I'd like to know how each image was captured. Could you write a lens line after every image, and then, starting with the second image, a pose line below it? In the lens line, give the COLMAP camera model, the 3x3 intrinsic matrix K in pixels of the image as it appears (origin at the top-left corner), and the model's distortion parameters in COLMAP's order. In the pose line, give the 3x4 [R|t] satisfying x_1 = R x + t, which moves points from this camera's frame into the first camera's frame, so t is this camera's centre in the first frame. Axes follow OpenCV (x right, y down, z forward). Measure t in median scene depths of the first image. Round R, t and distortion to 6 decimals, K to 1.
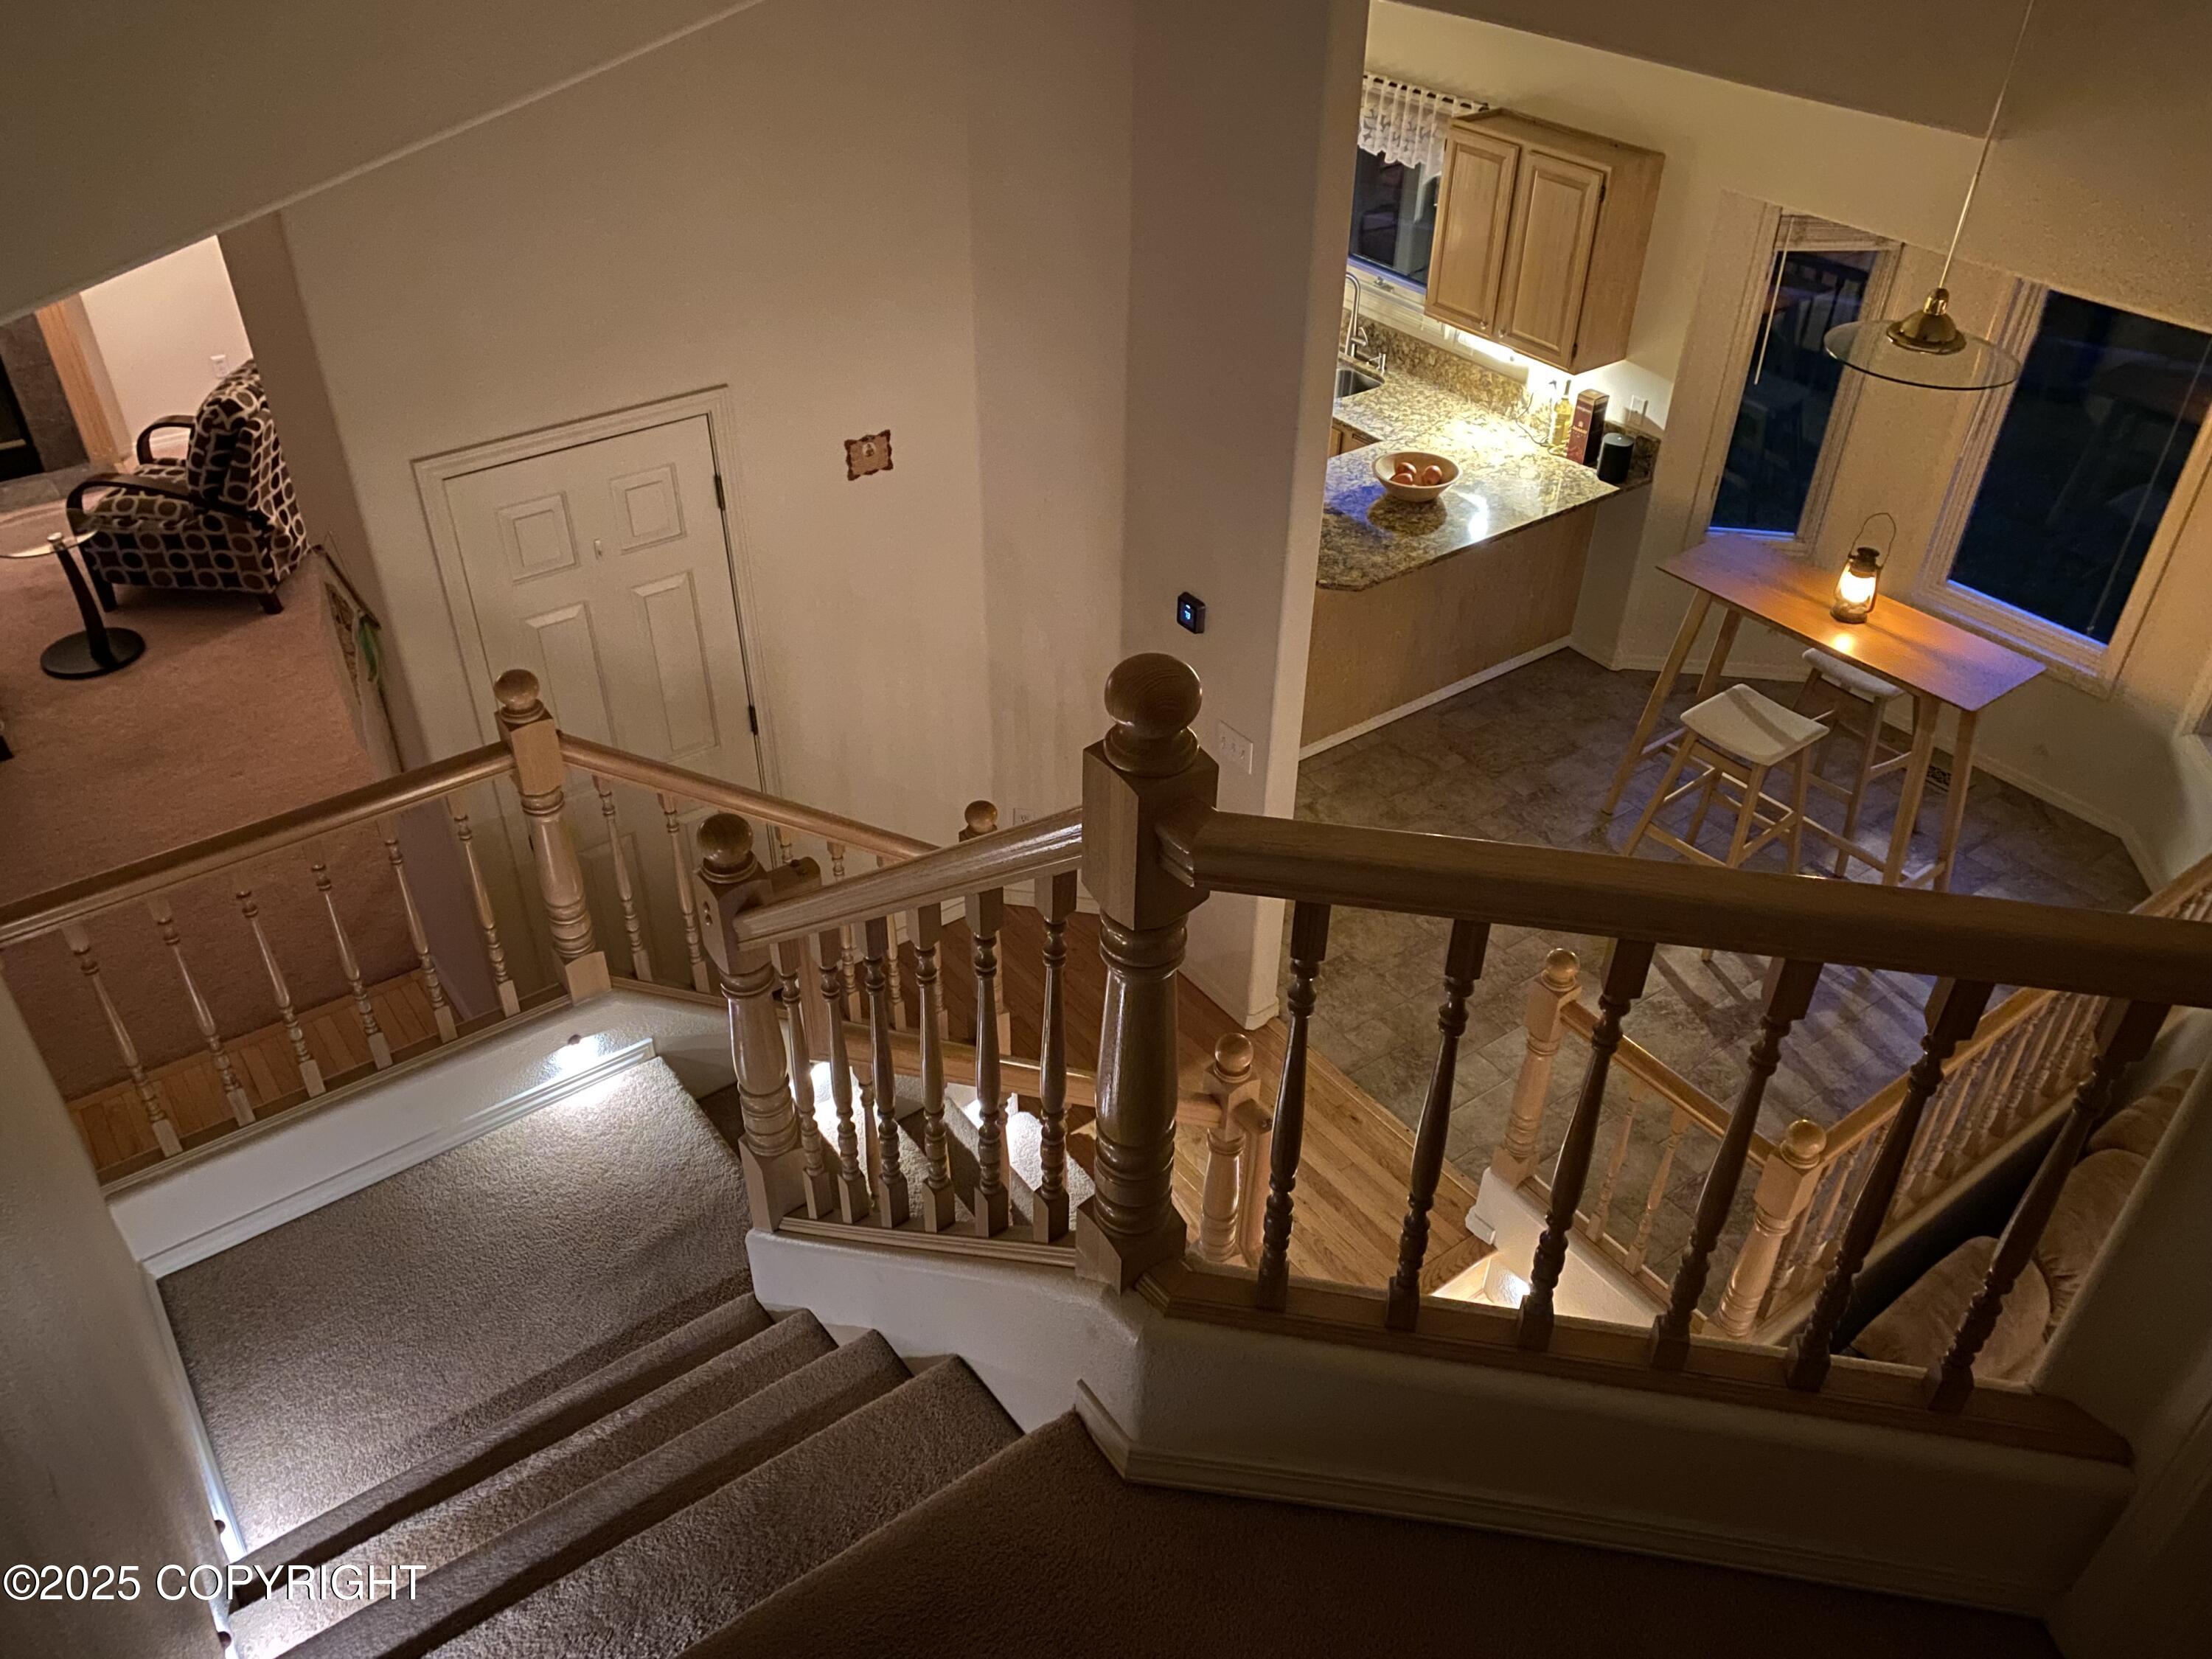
lens RADIAL K [[1677.9, 0, 1101.0], [0, 1677.9, 830.2], [0, 0, 1]] dist [0.004627, 0.000316]
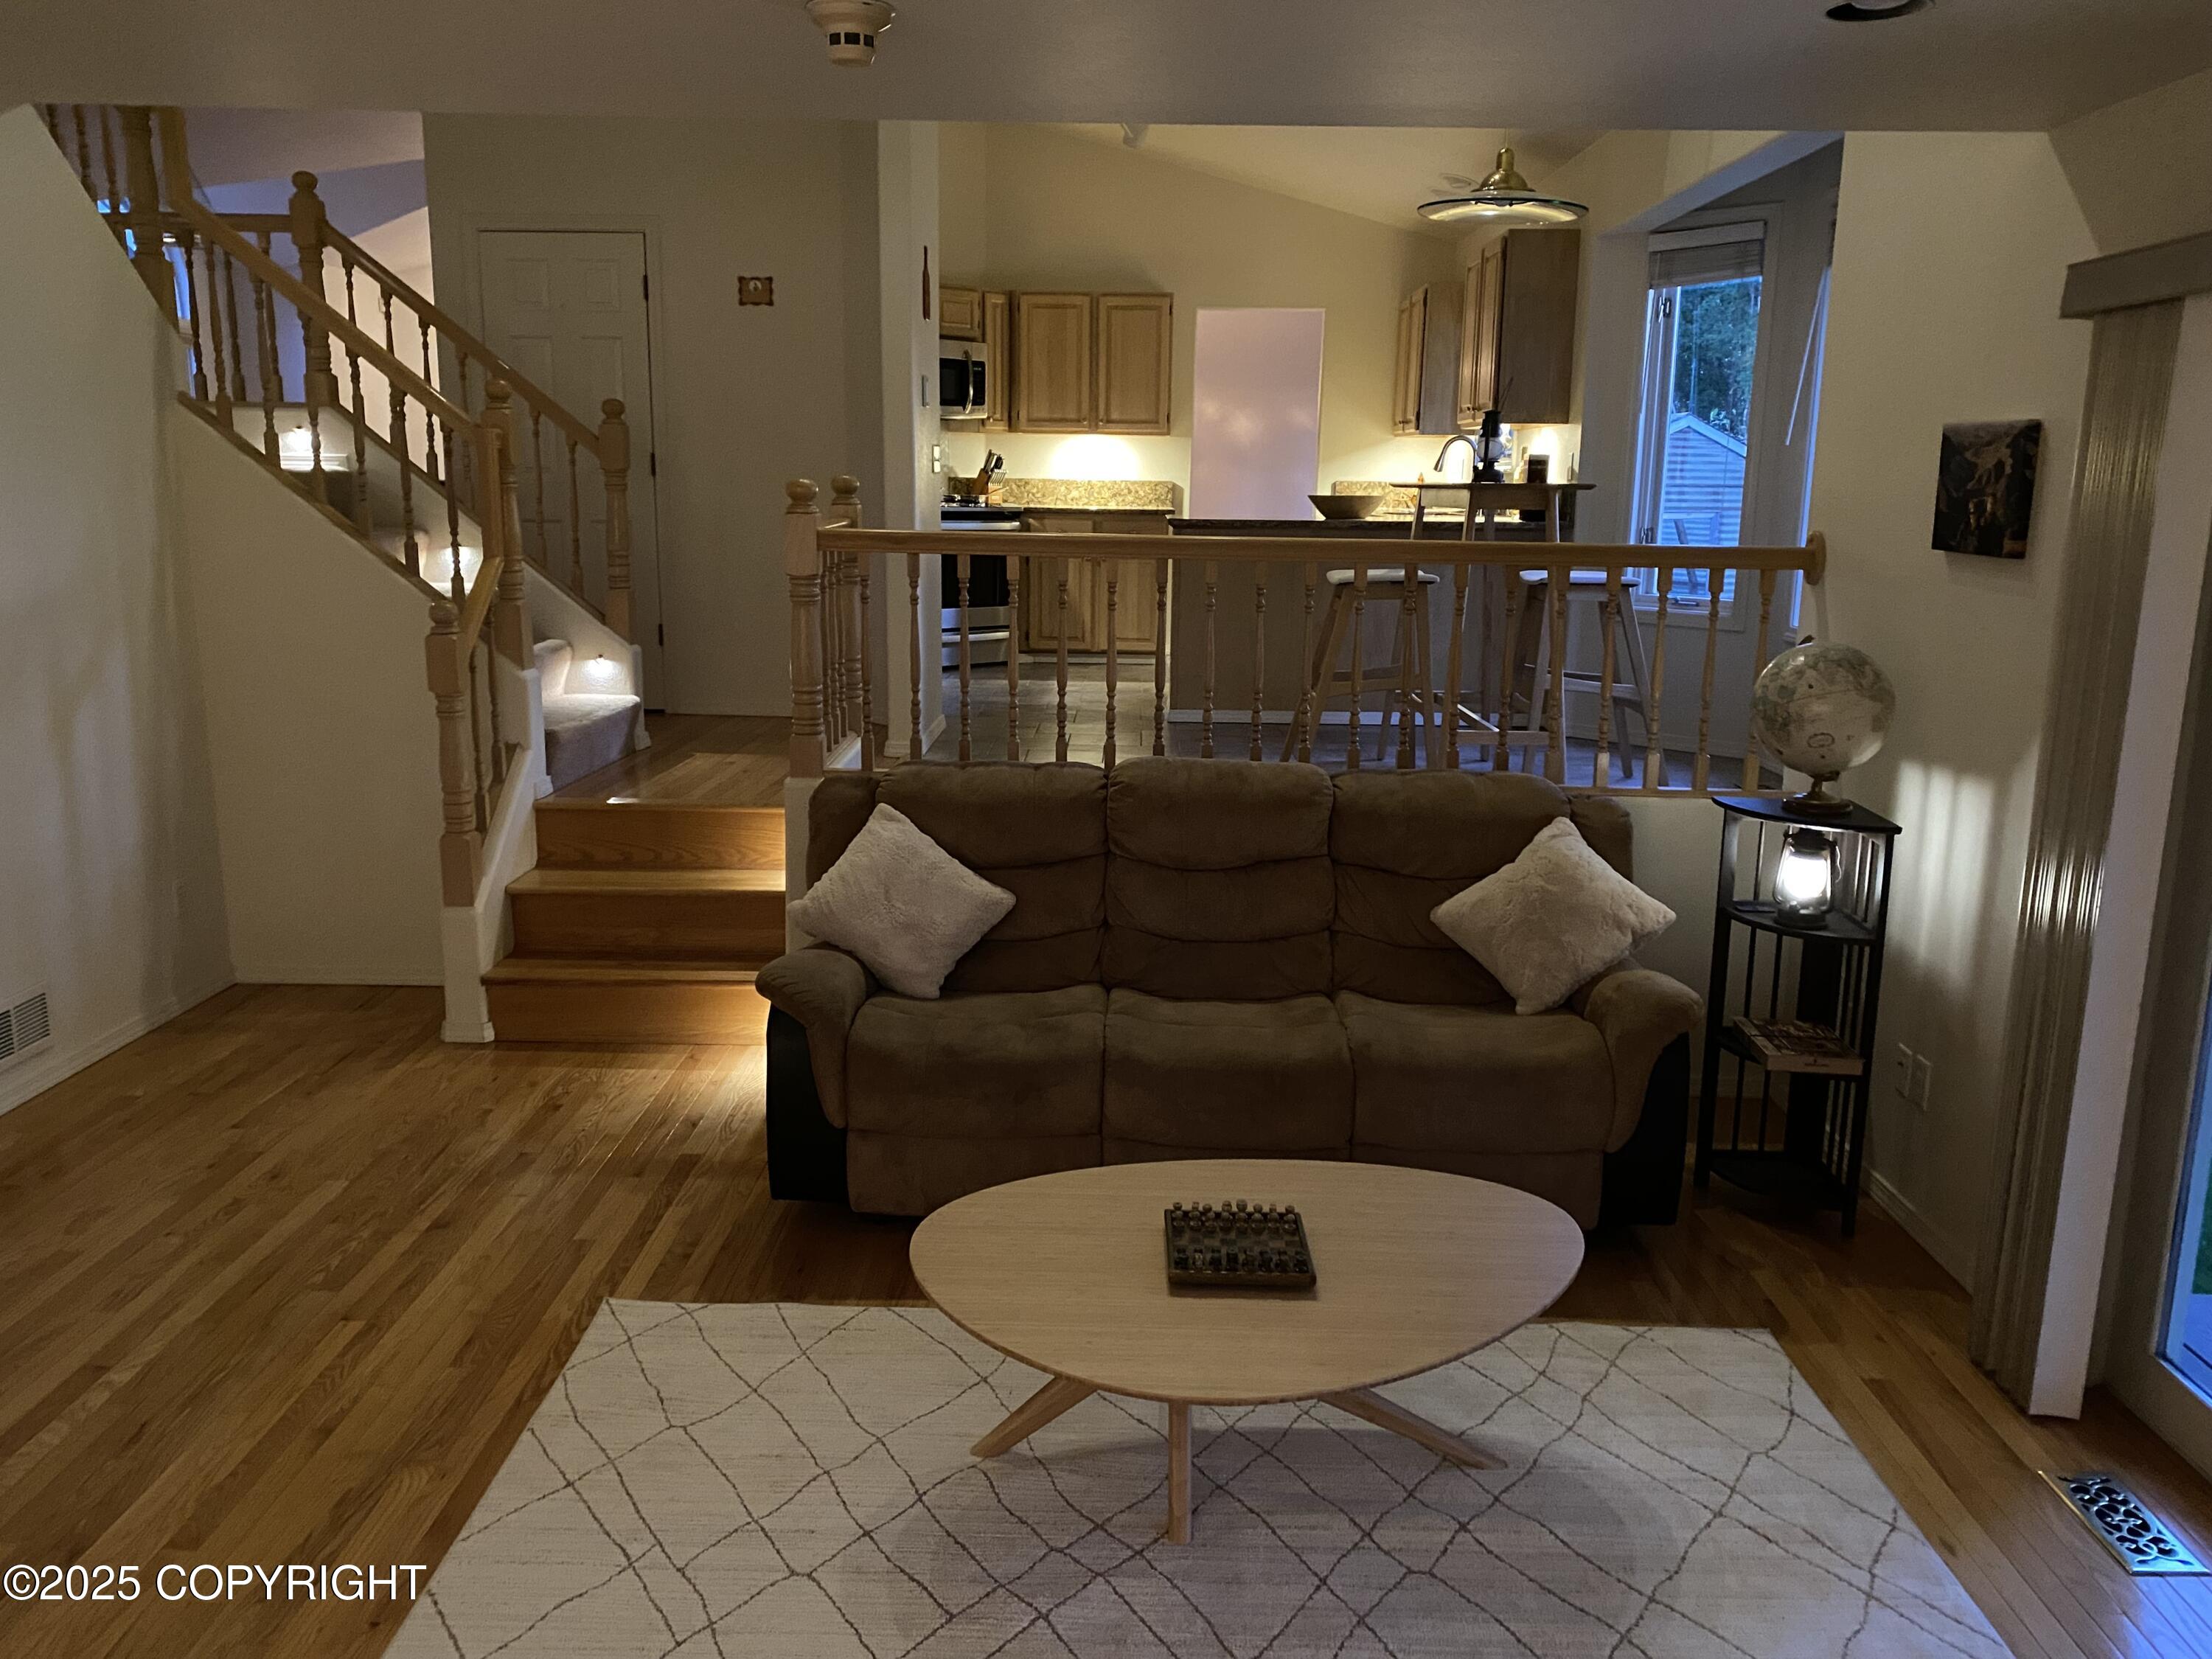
lens RADIAL K [[1677.9, 0, 1110.3], [0, 1677.9, 828.7], [0, 0, 1]] dist [0.004627, 0.000316]
pose [[0.803910, 0.127285, -0.580971, 1.030942], [-0.361167, 0.880574, -0.306834, 0.533352], [0.472533, 0.456495, 0.753873, 0.249685]]
